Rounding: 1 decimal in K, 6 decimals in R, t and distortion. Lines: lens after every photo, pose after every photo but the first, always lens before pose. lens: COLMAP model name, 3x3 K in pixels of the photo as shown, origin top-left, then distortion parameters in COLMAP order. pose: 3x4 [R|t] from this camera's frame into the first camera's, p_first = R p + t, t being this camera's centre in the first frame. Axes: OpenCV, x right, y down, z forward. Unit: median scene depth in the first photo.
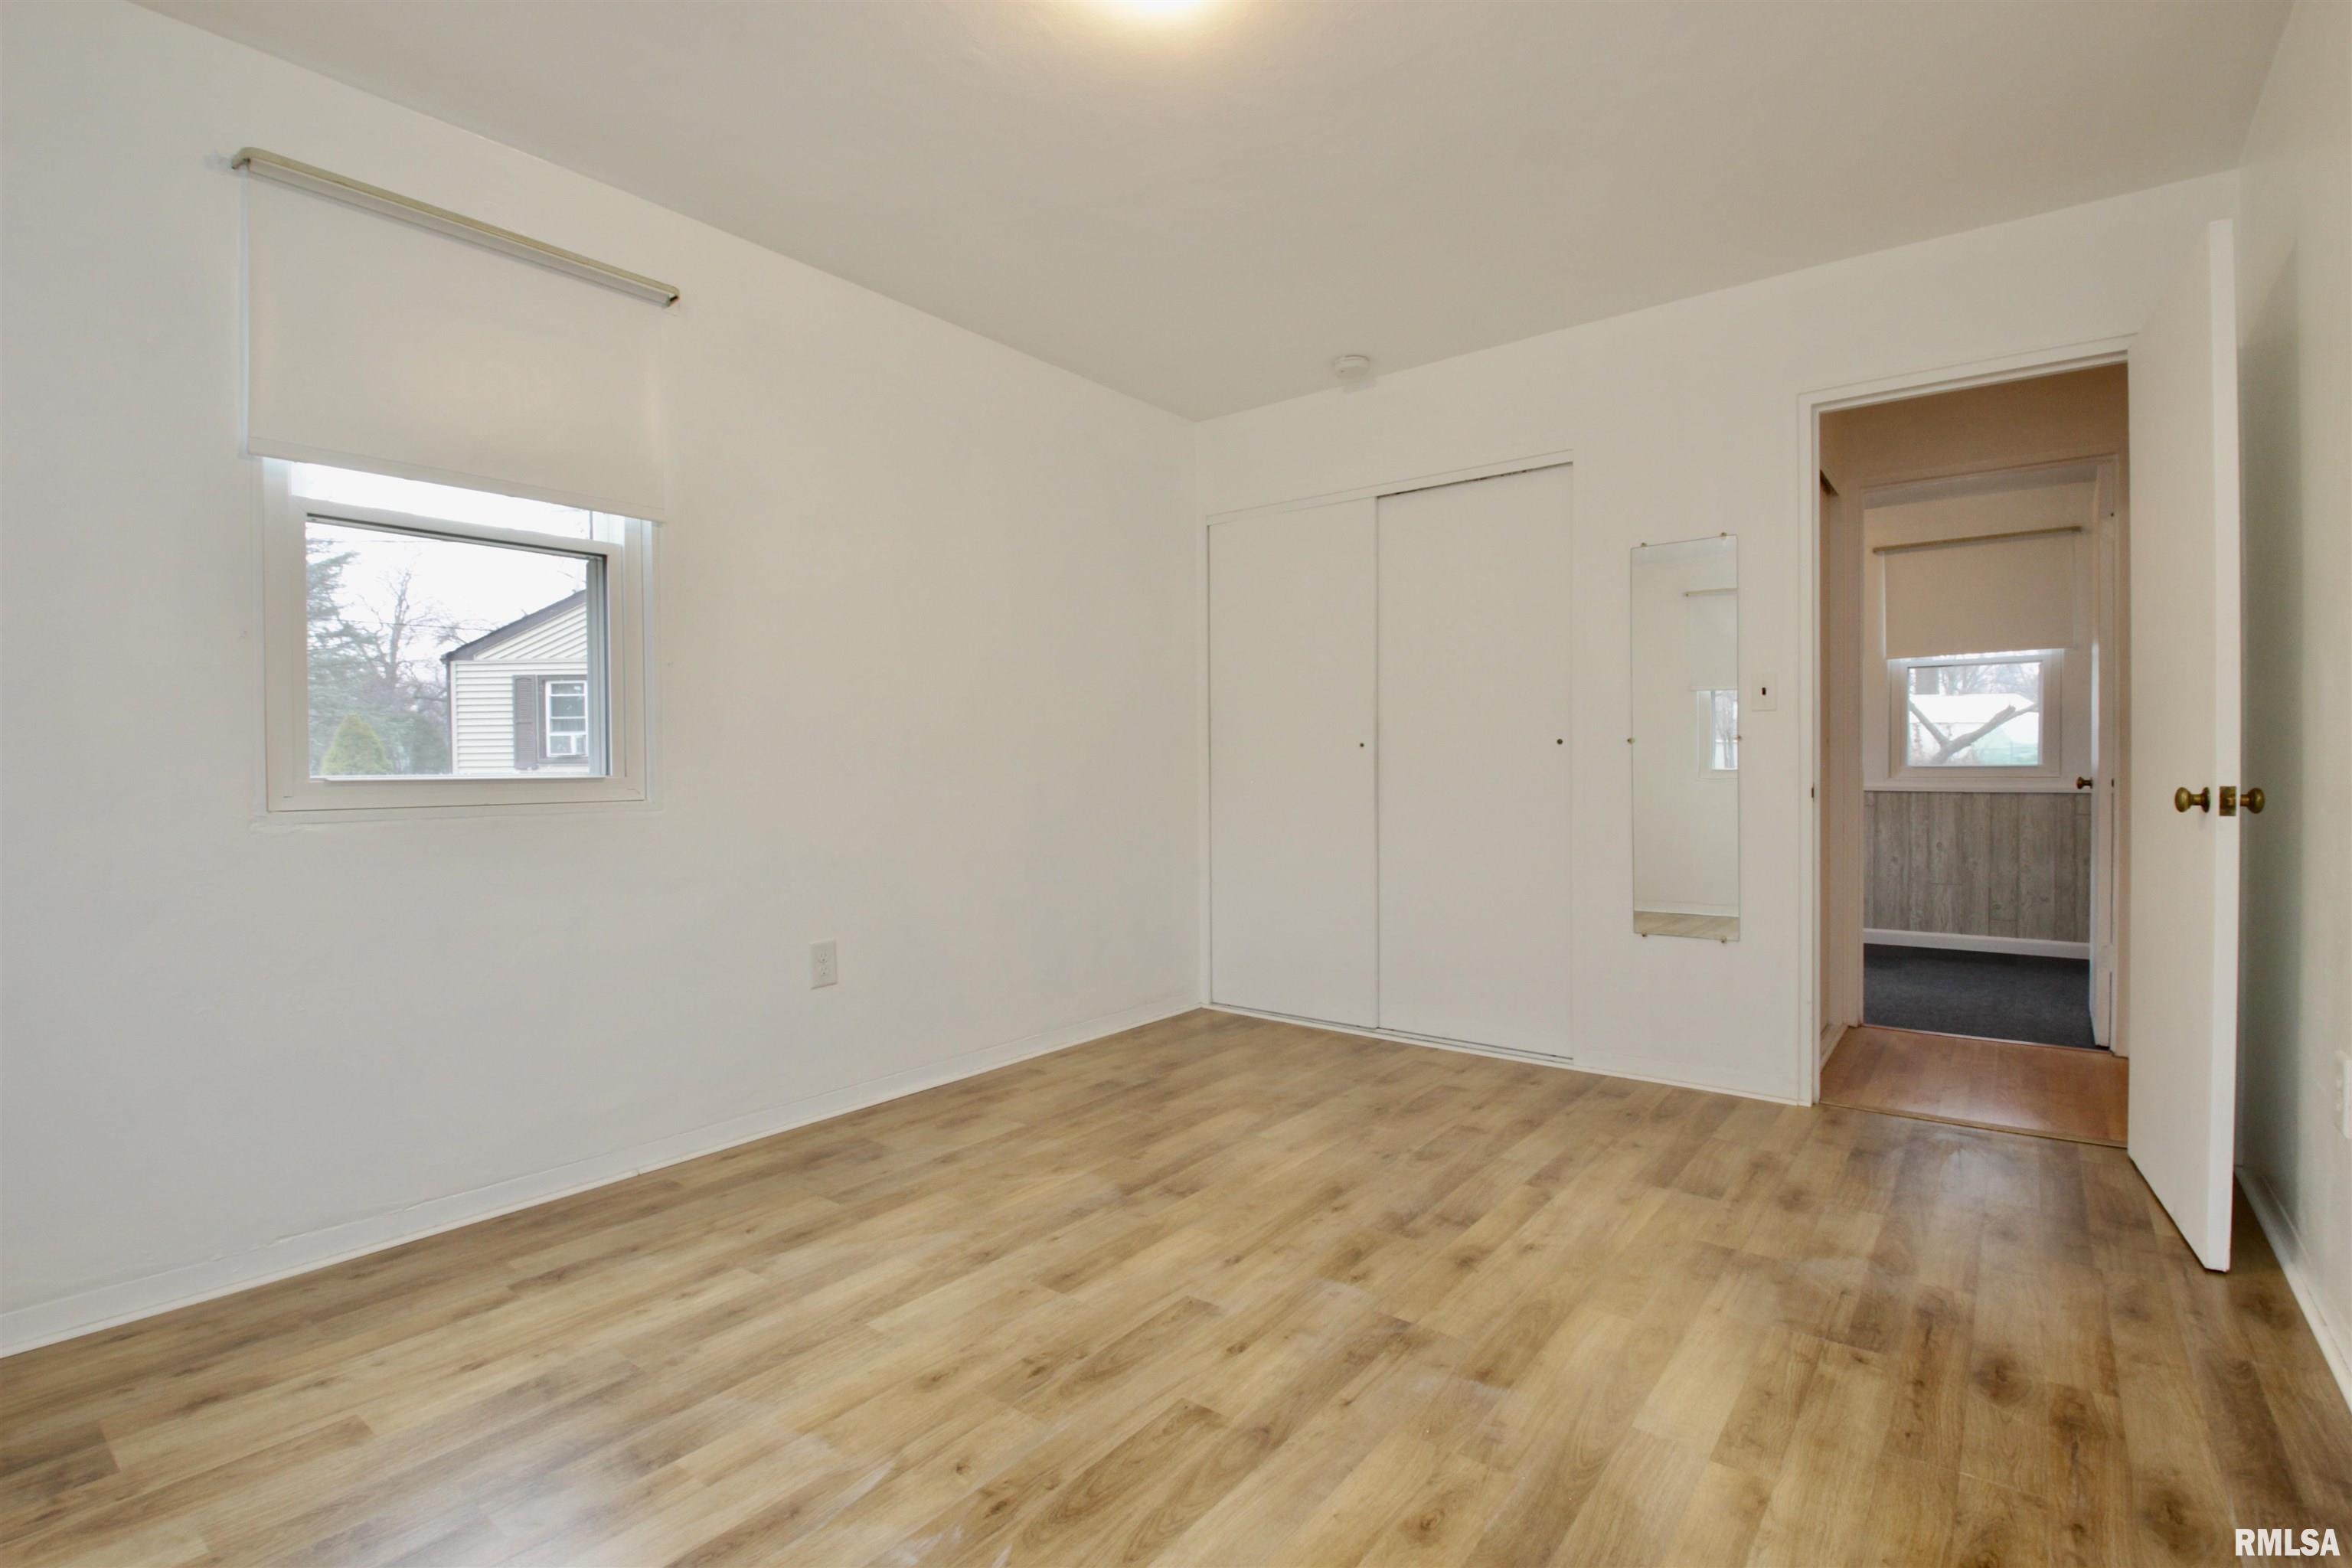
lens RADIAL K [[1087.6, 0, 1190.8], [0, 1087.6, 786.8], [0, 0, 1]] dist [0.020266, -0.030959]
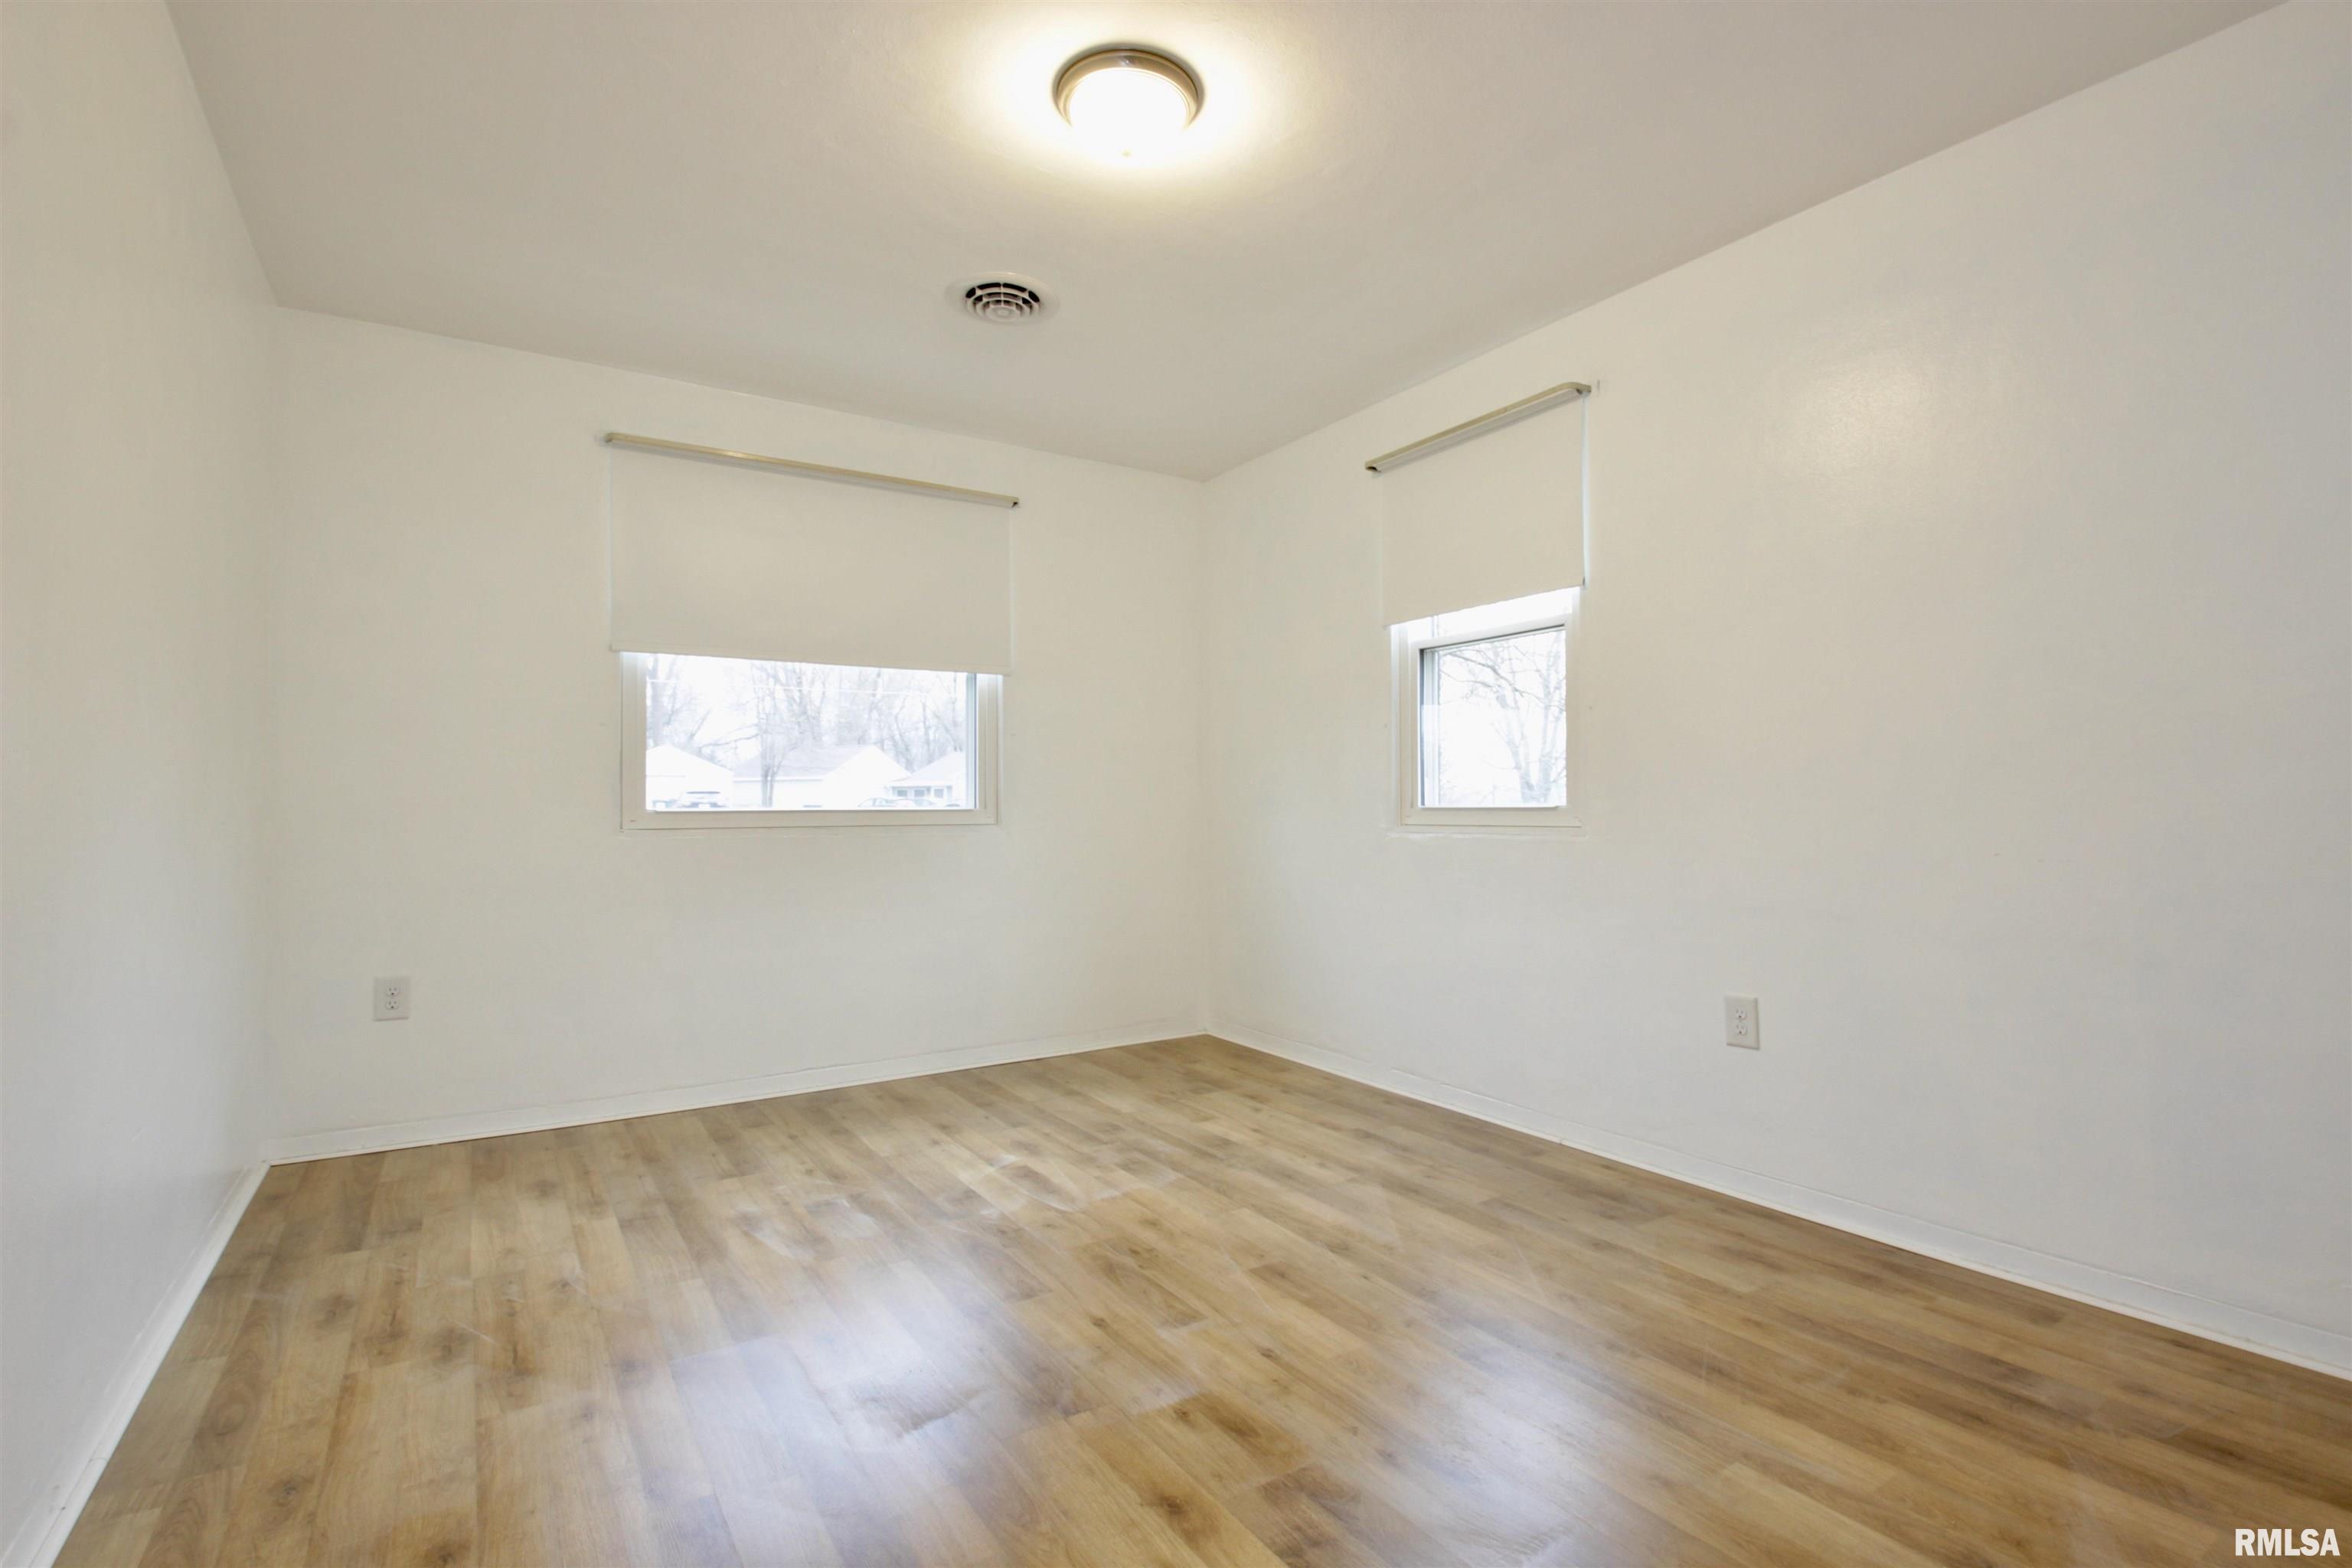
lens RADIAL K [[1096.9, 0, 1191.8], [0, 1096.9, 772.8], [0, 0, 1]] dist [0.020016, -0.029691]
pose [[-0.333903, -0.016217, -0.942468, 0.932382], [-0.004864, 0.999868, -0.015482, -0.032591], [0.942595, -0.000586, -0.333938, 1.250925]]
